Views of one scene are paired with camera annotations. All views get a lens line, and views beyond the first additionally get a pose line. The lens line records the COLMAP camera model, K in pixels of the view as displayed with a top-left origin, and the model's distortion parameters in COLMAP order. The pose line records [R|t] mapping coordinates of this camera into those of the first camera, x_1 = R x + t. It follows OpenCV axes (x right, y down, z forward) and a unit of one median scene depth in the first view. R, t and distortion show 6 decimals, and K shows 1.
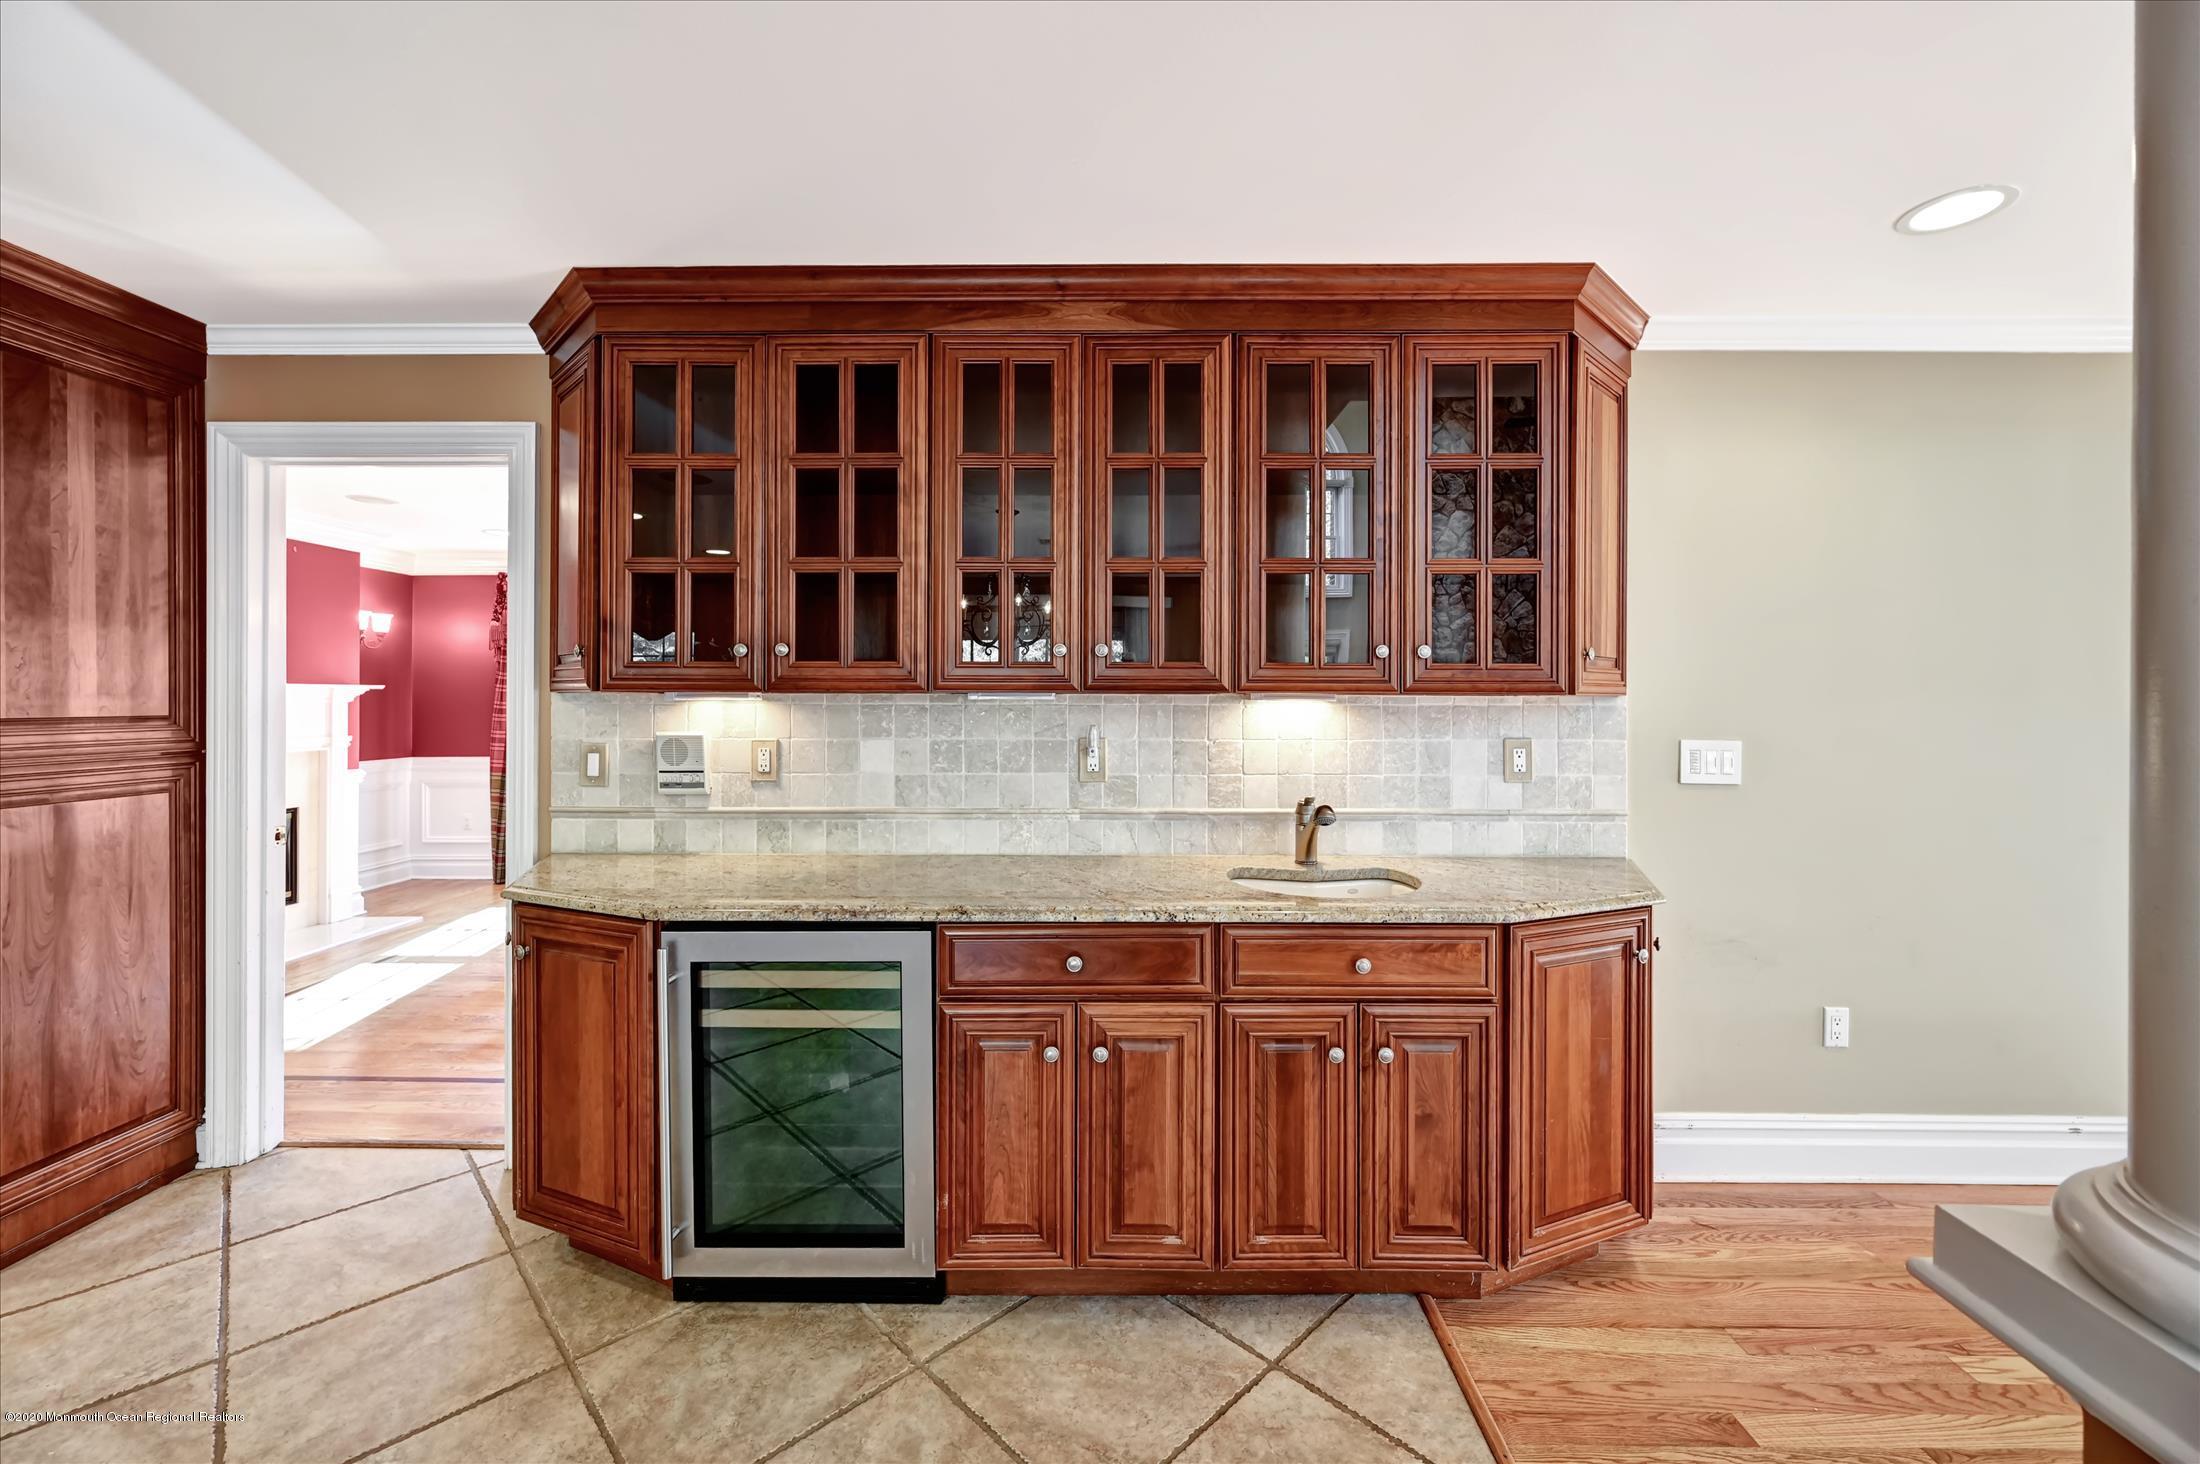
lens RADIAL K [[893.9, 0, 1113.3], [0, 893.9, 695.4], [0, 0, 1]] dist [-0.002231, 0.001180]
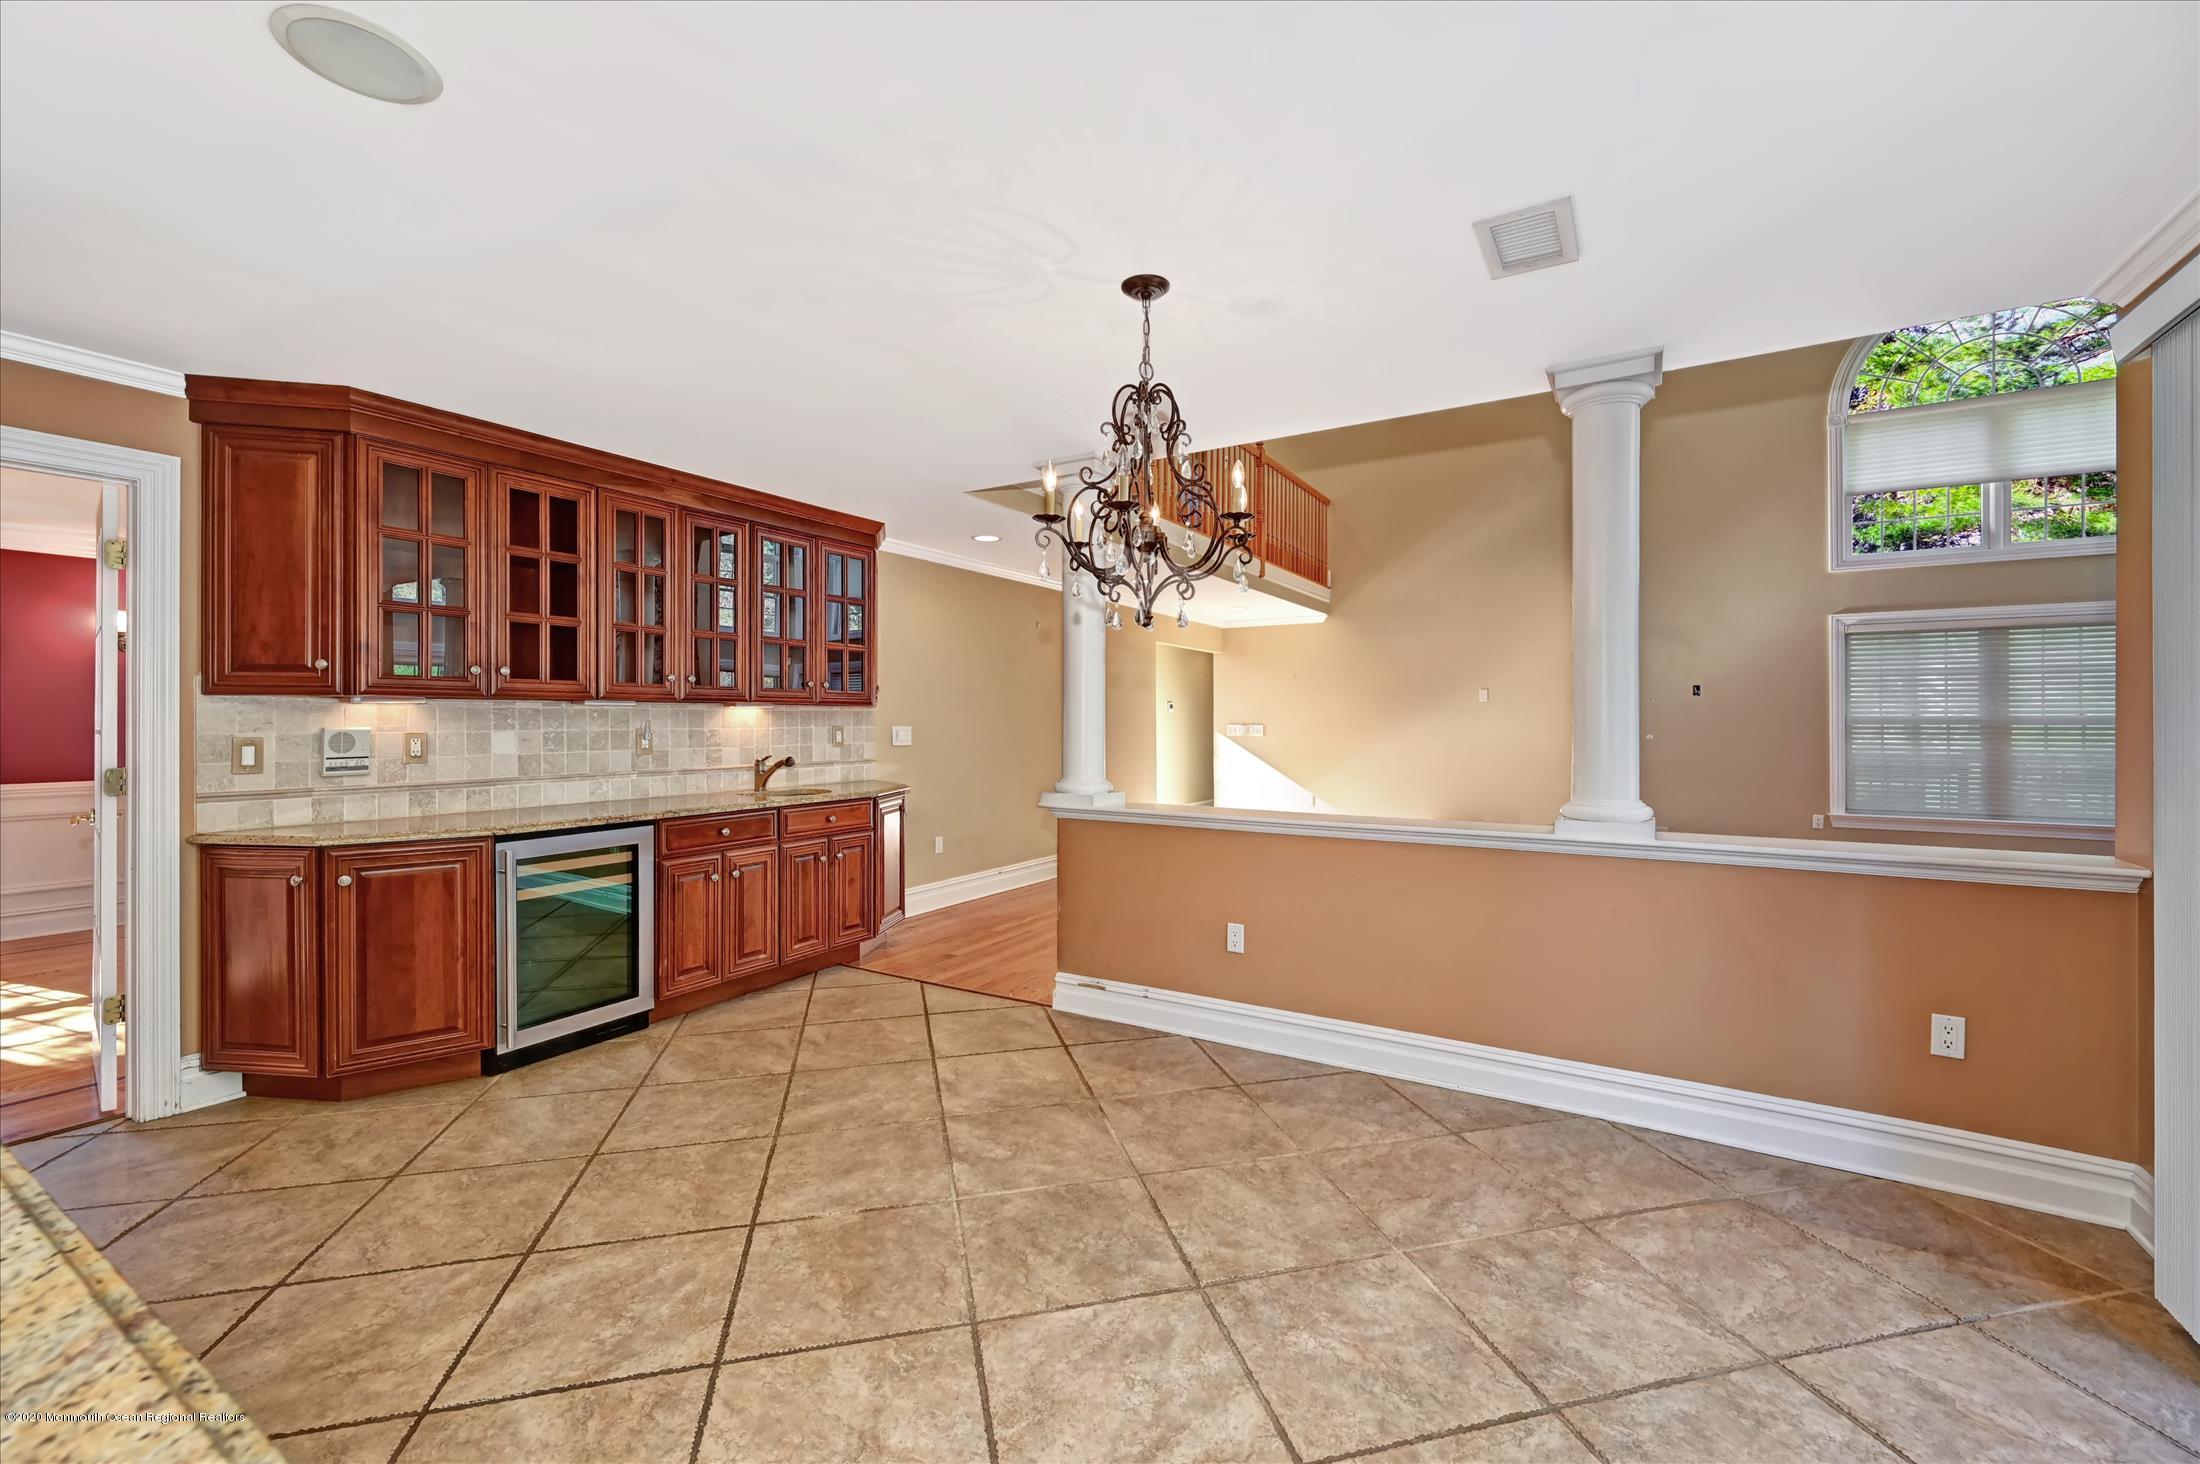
lens RADIAL K [[893.9, 0, 1109.8], [0, 893.9, 719.8], [0, 0, 1]] dist [-0.002231, 0.001180]
pose [[0.499049, -0.002581, 0.866570, -1.182035], [-0.001087, 0.999993, 0.003604, 0.027099], [-0.866573, -0.002741, 0.499042, -0.683730]]
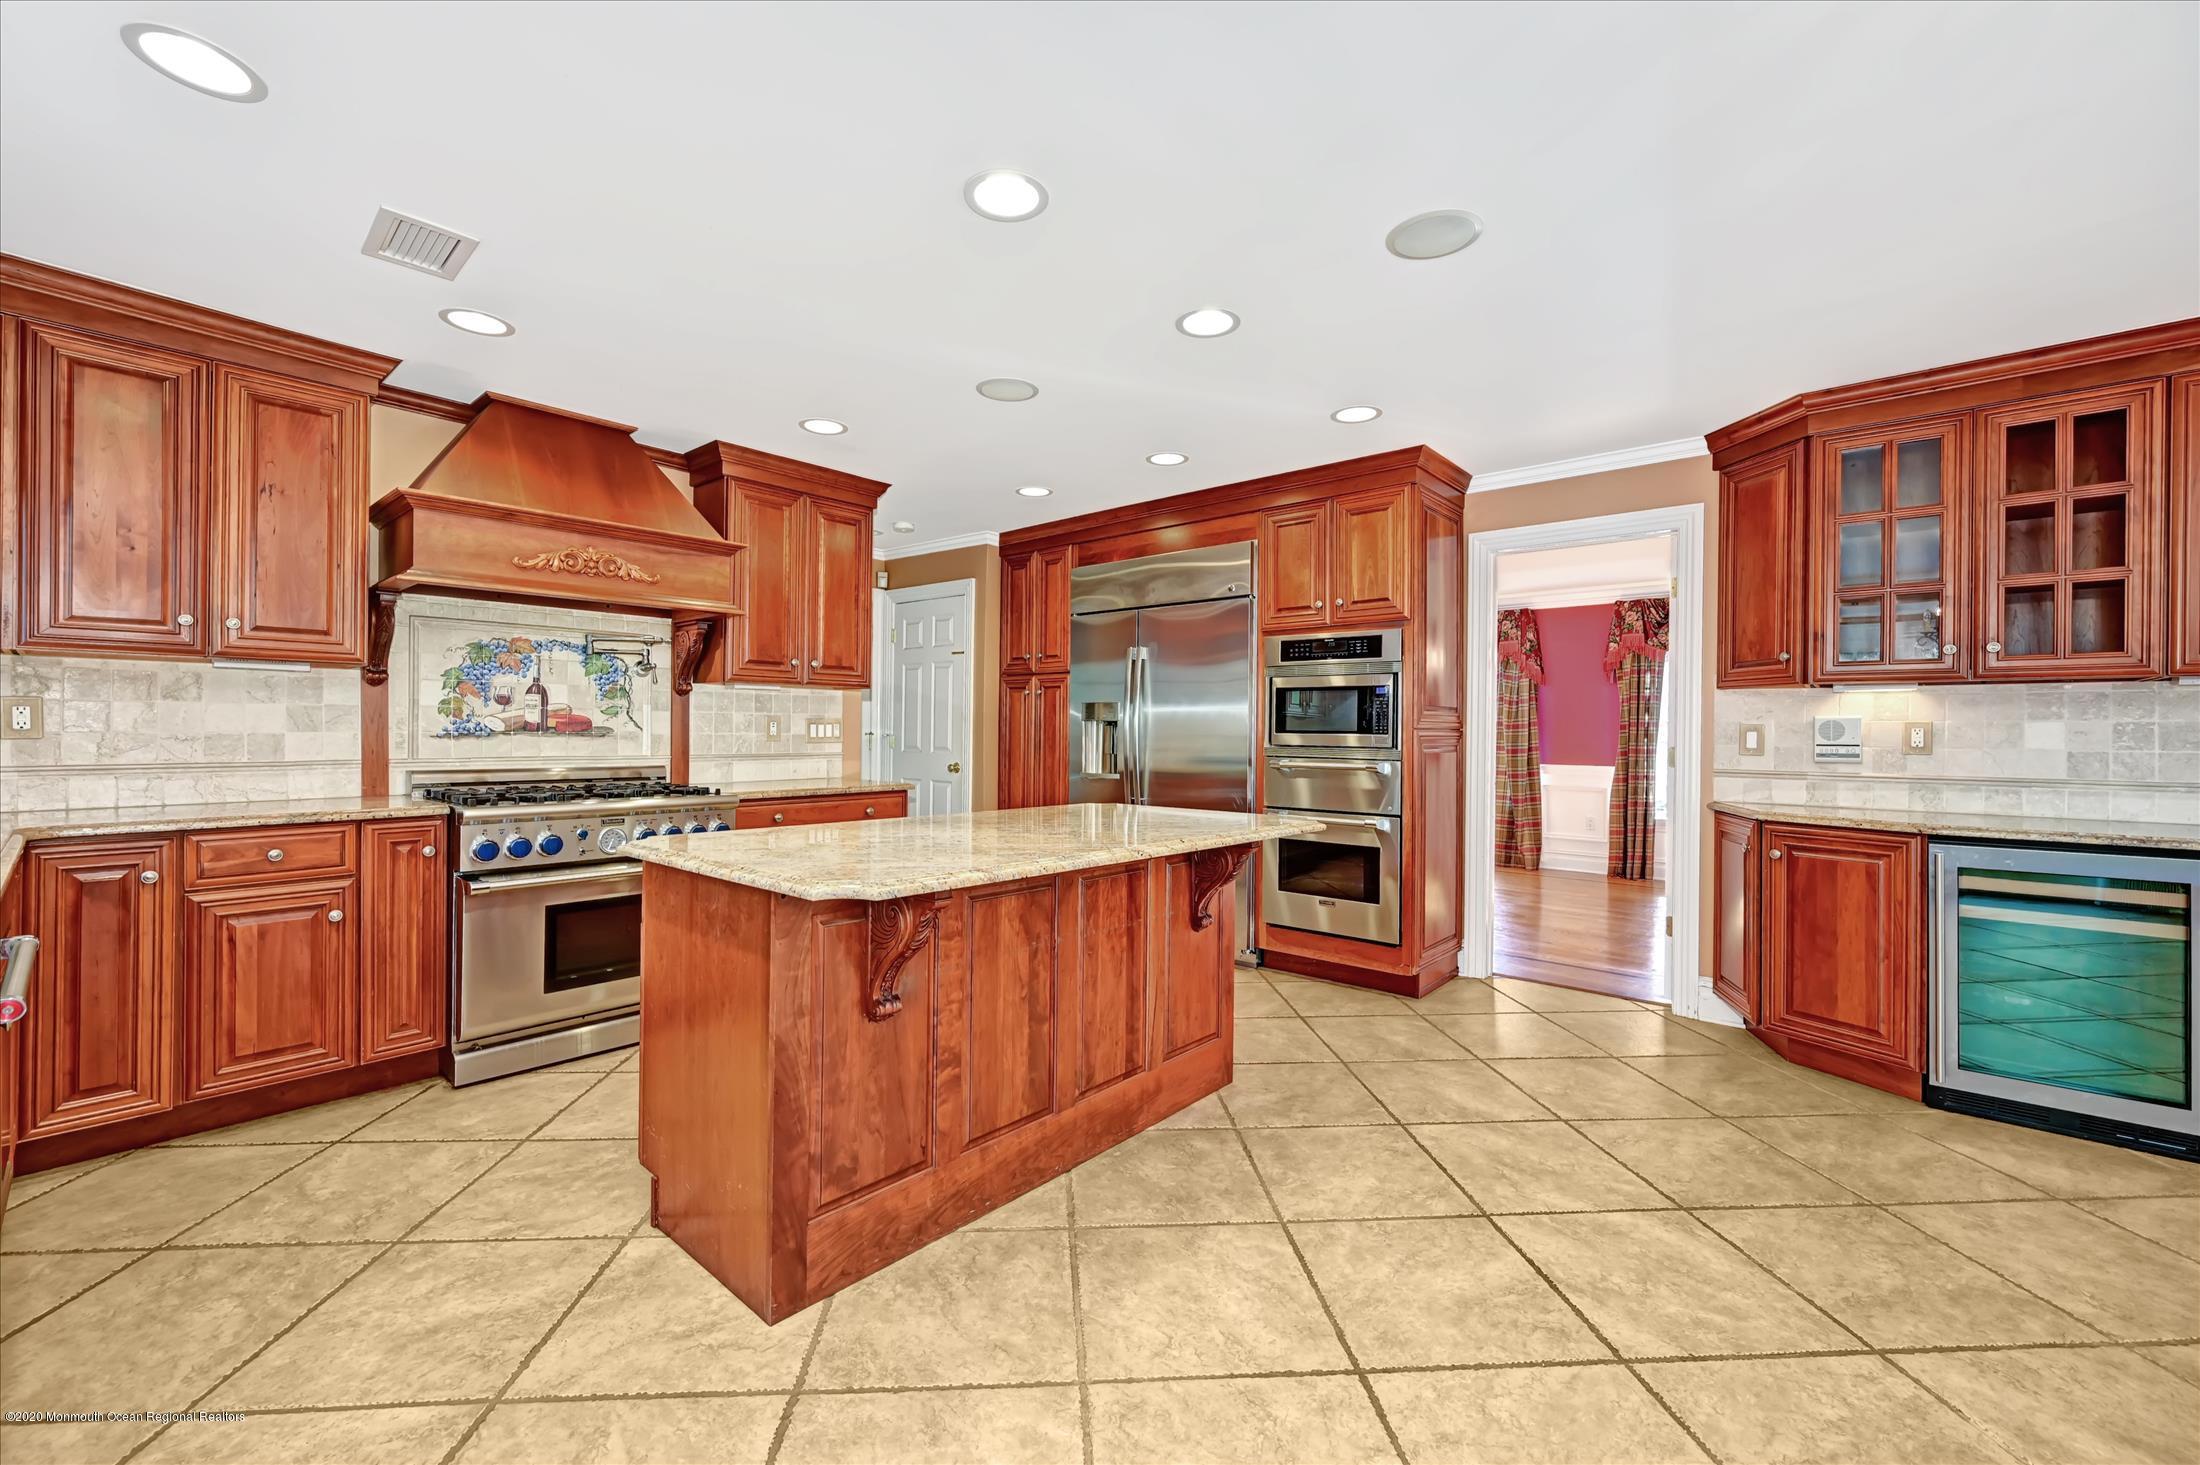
lens RADIAL K [[893.9, 0, 1086.4], [0, 893.9, 730.7], [0, 0, 1]] dist [-0.002231, 0.001180]
pose [[0.759767, 0.005260, -0.650174, -0.524656], [-0.005432, 0.999984, 0.001743, 0.075431], [0.650173, 0.002207, 0.759783, -0.850835]]
